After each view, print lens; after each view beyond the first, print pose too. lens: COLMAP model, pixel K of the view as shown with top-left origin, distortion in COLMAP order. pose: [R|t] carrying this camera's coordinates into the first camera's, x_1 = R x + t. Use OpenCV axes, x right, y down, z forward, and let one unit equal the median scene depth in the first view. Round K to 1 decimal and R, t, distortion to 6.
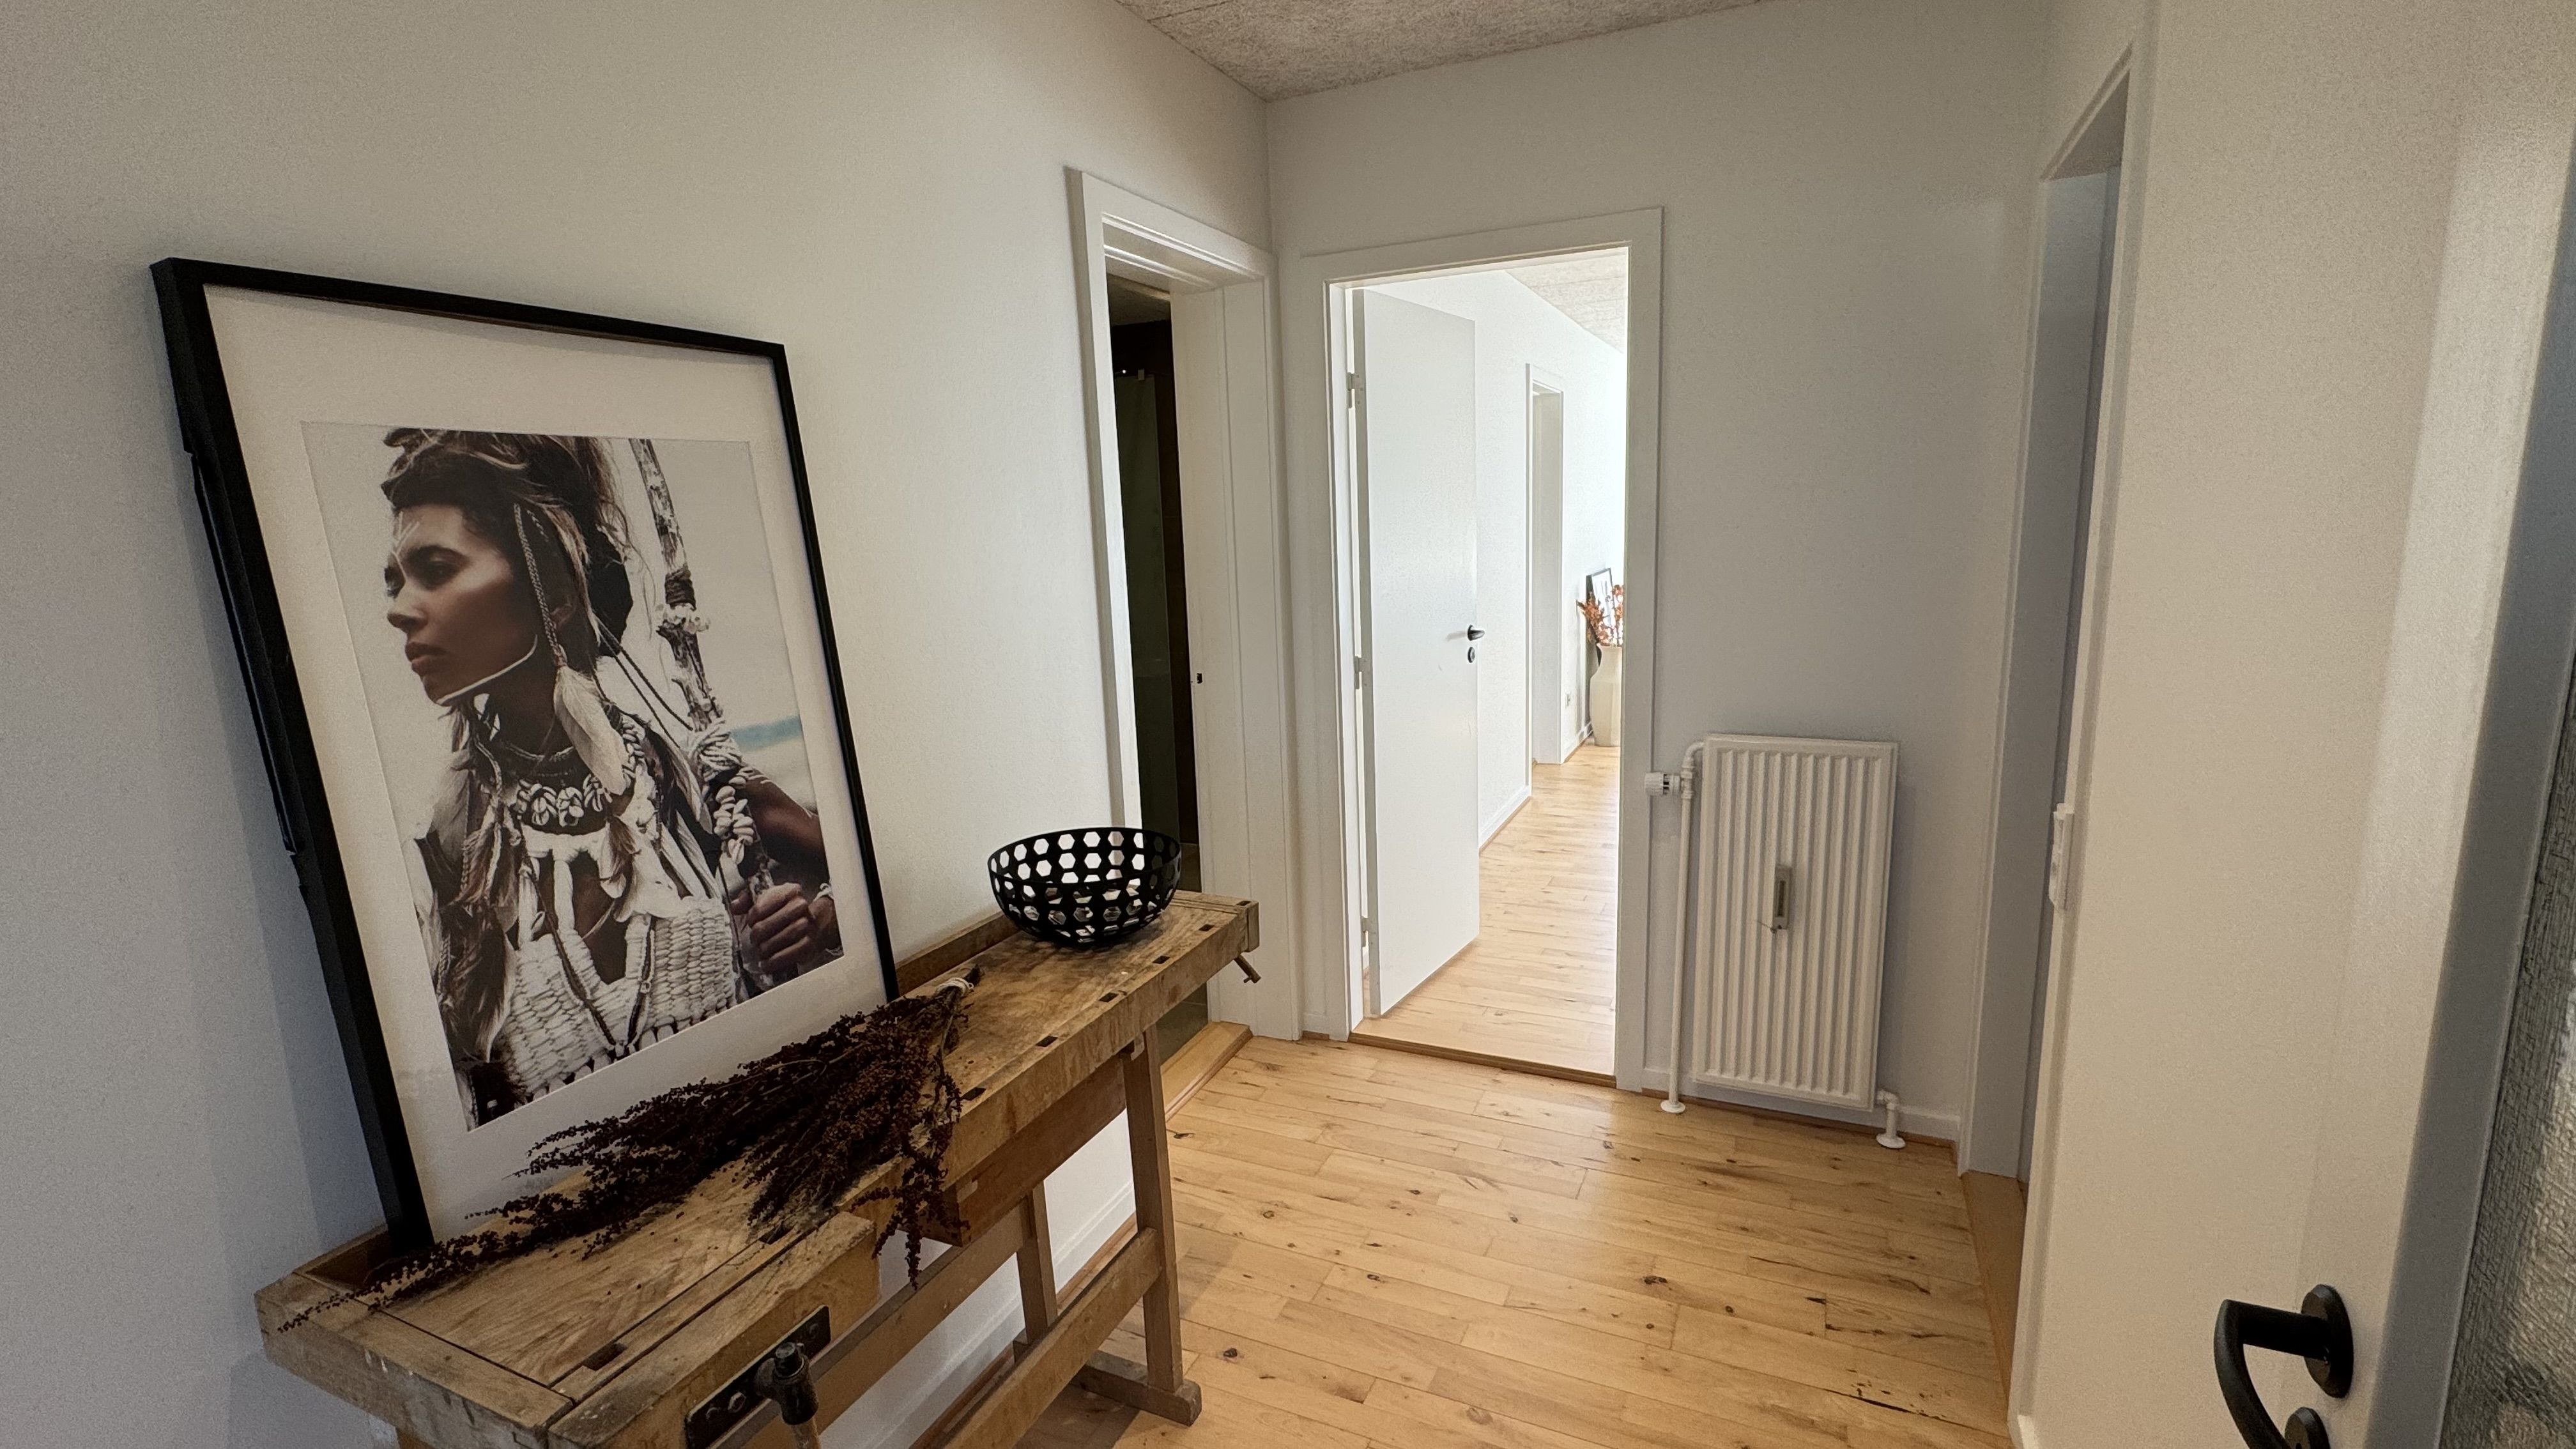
lens RADIAL K [[1128.0, 0, 1288.0], [0, 1128.0, 724.5], [0, 0, 1]] dist [0.000262, 0.000134]
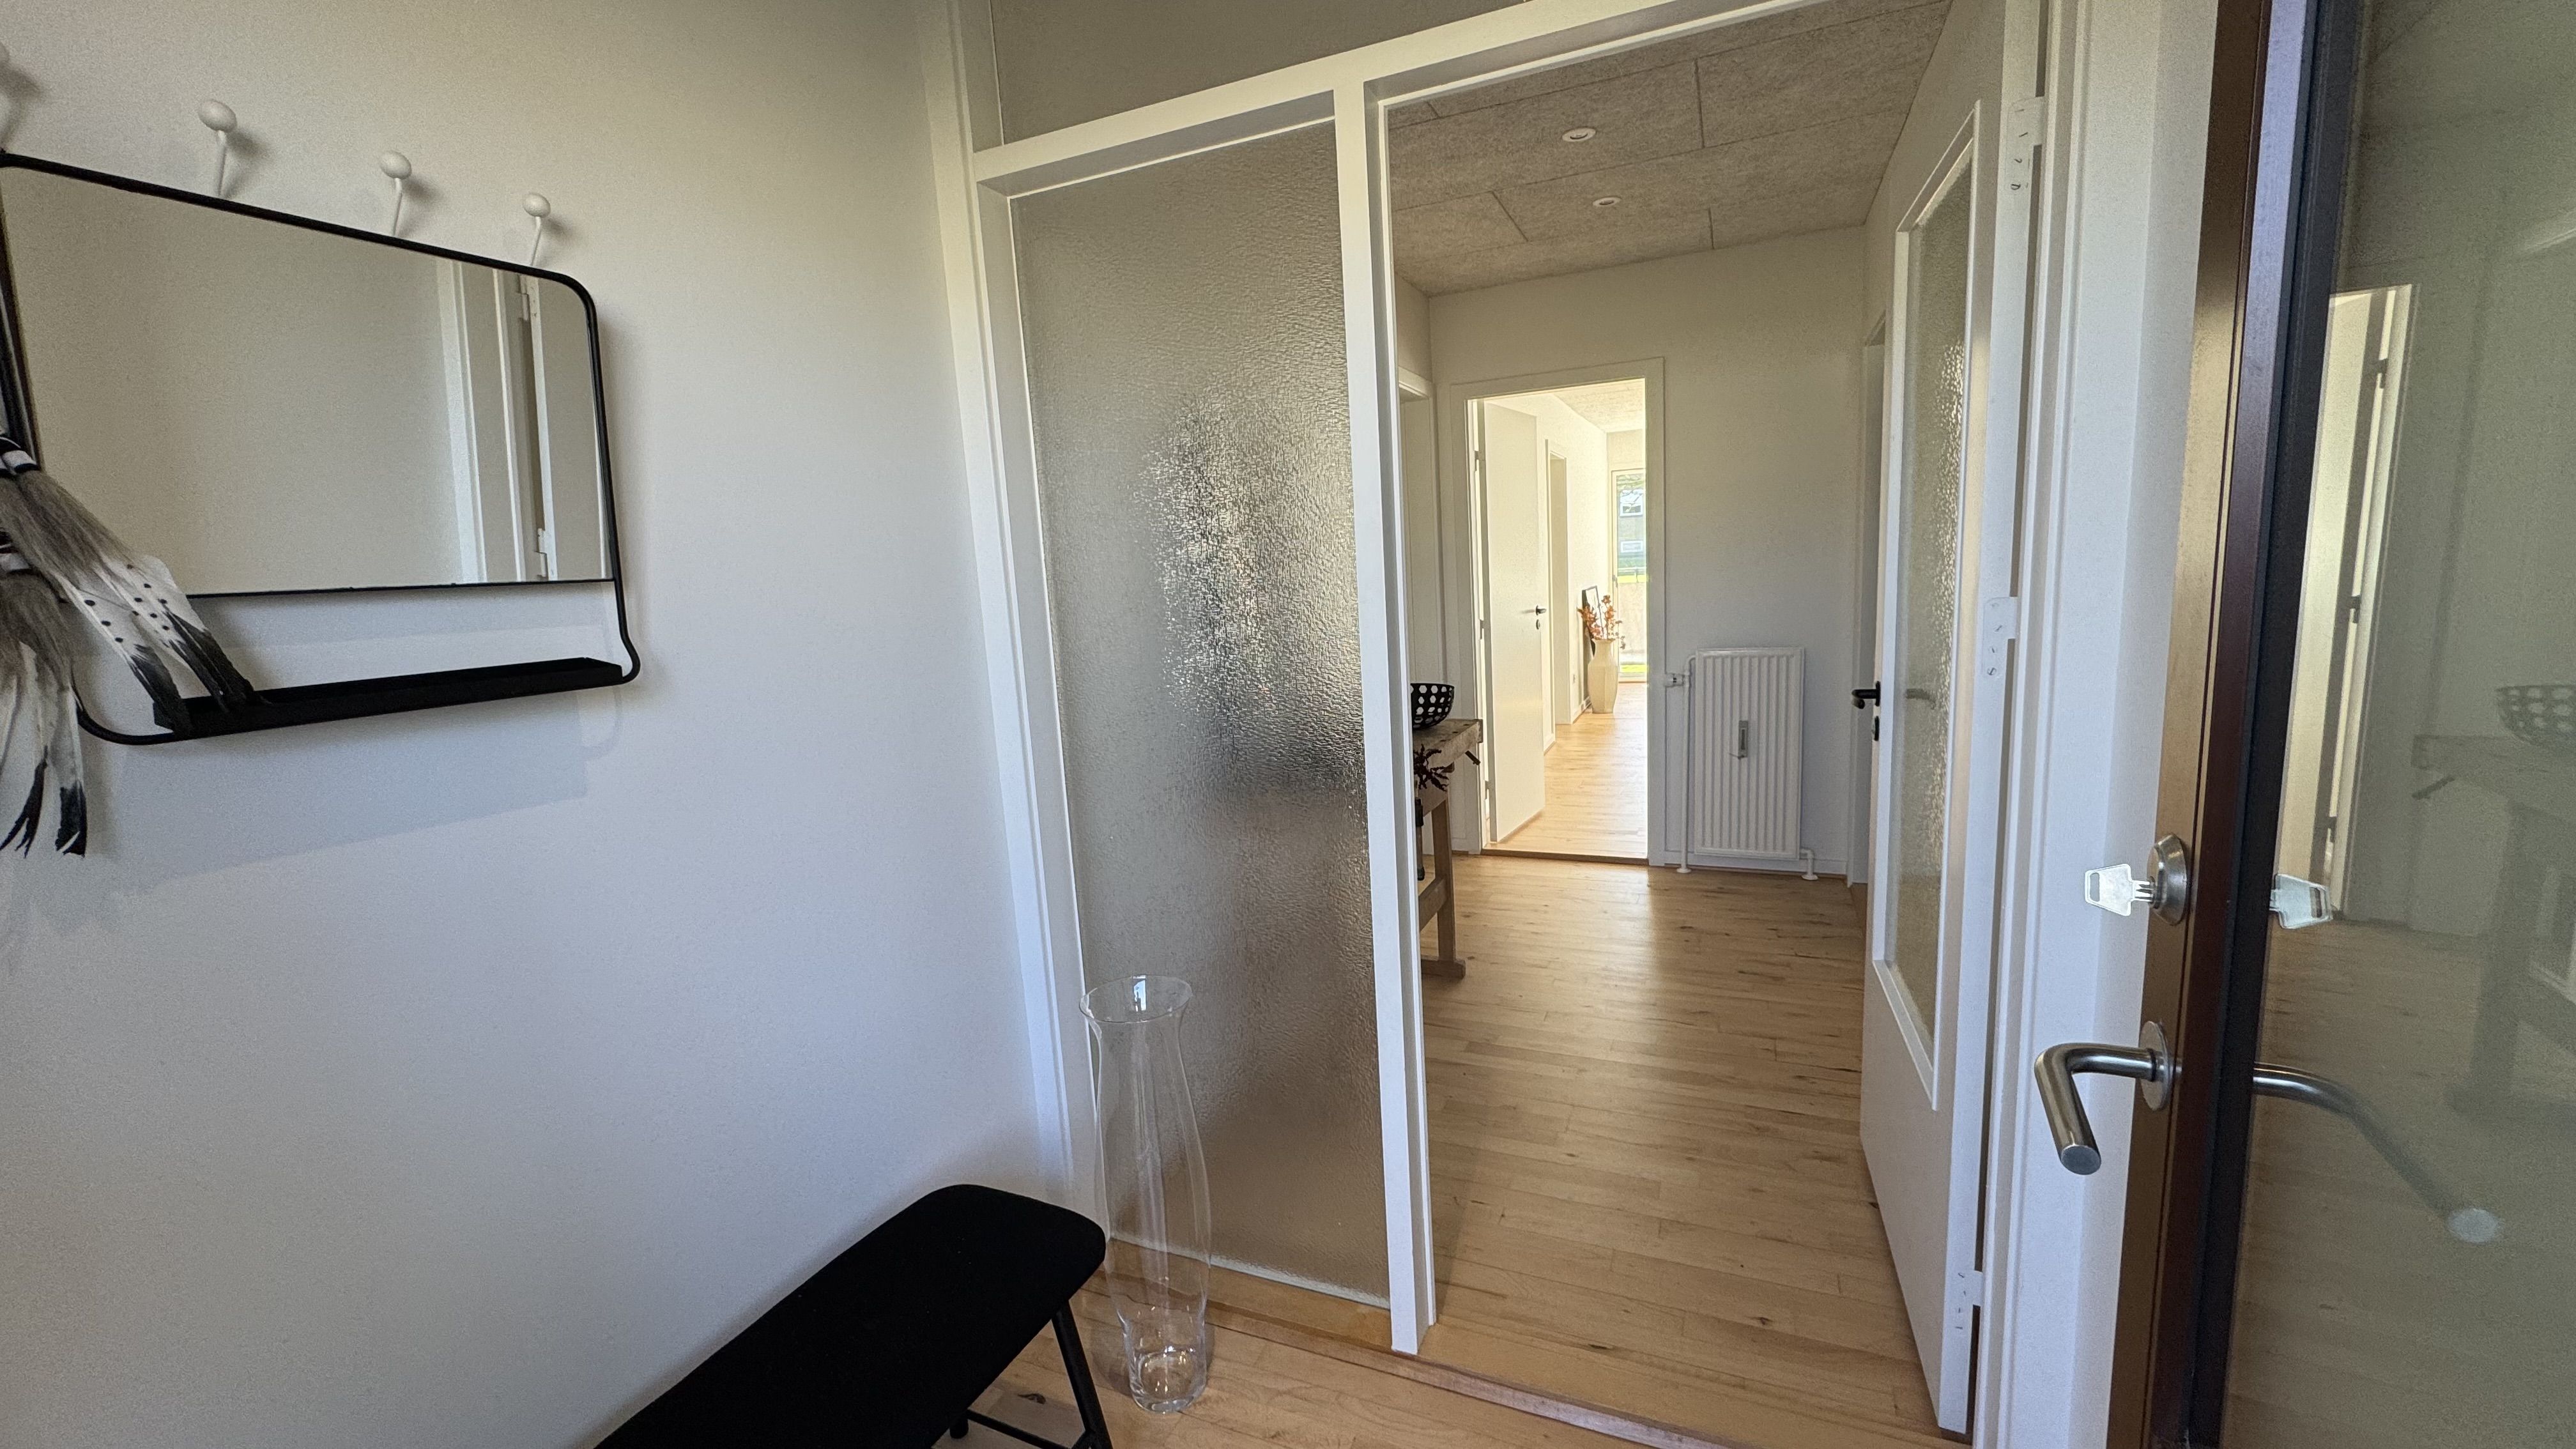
lens RADIAL K [[1031.4, 0, 1288.0], [0, 1031.4, 724.5], [0, 0, 1]] dist [-0.000699, -0.000034]
pose [[0.999481, -0.023878, 0.021617, -0.278594], [0.024668, 0.999009, -0.037047, 0.154823], [-0.020711, 0.037561, 0.999080, -0.541602]]
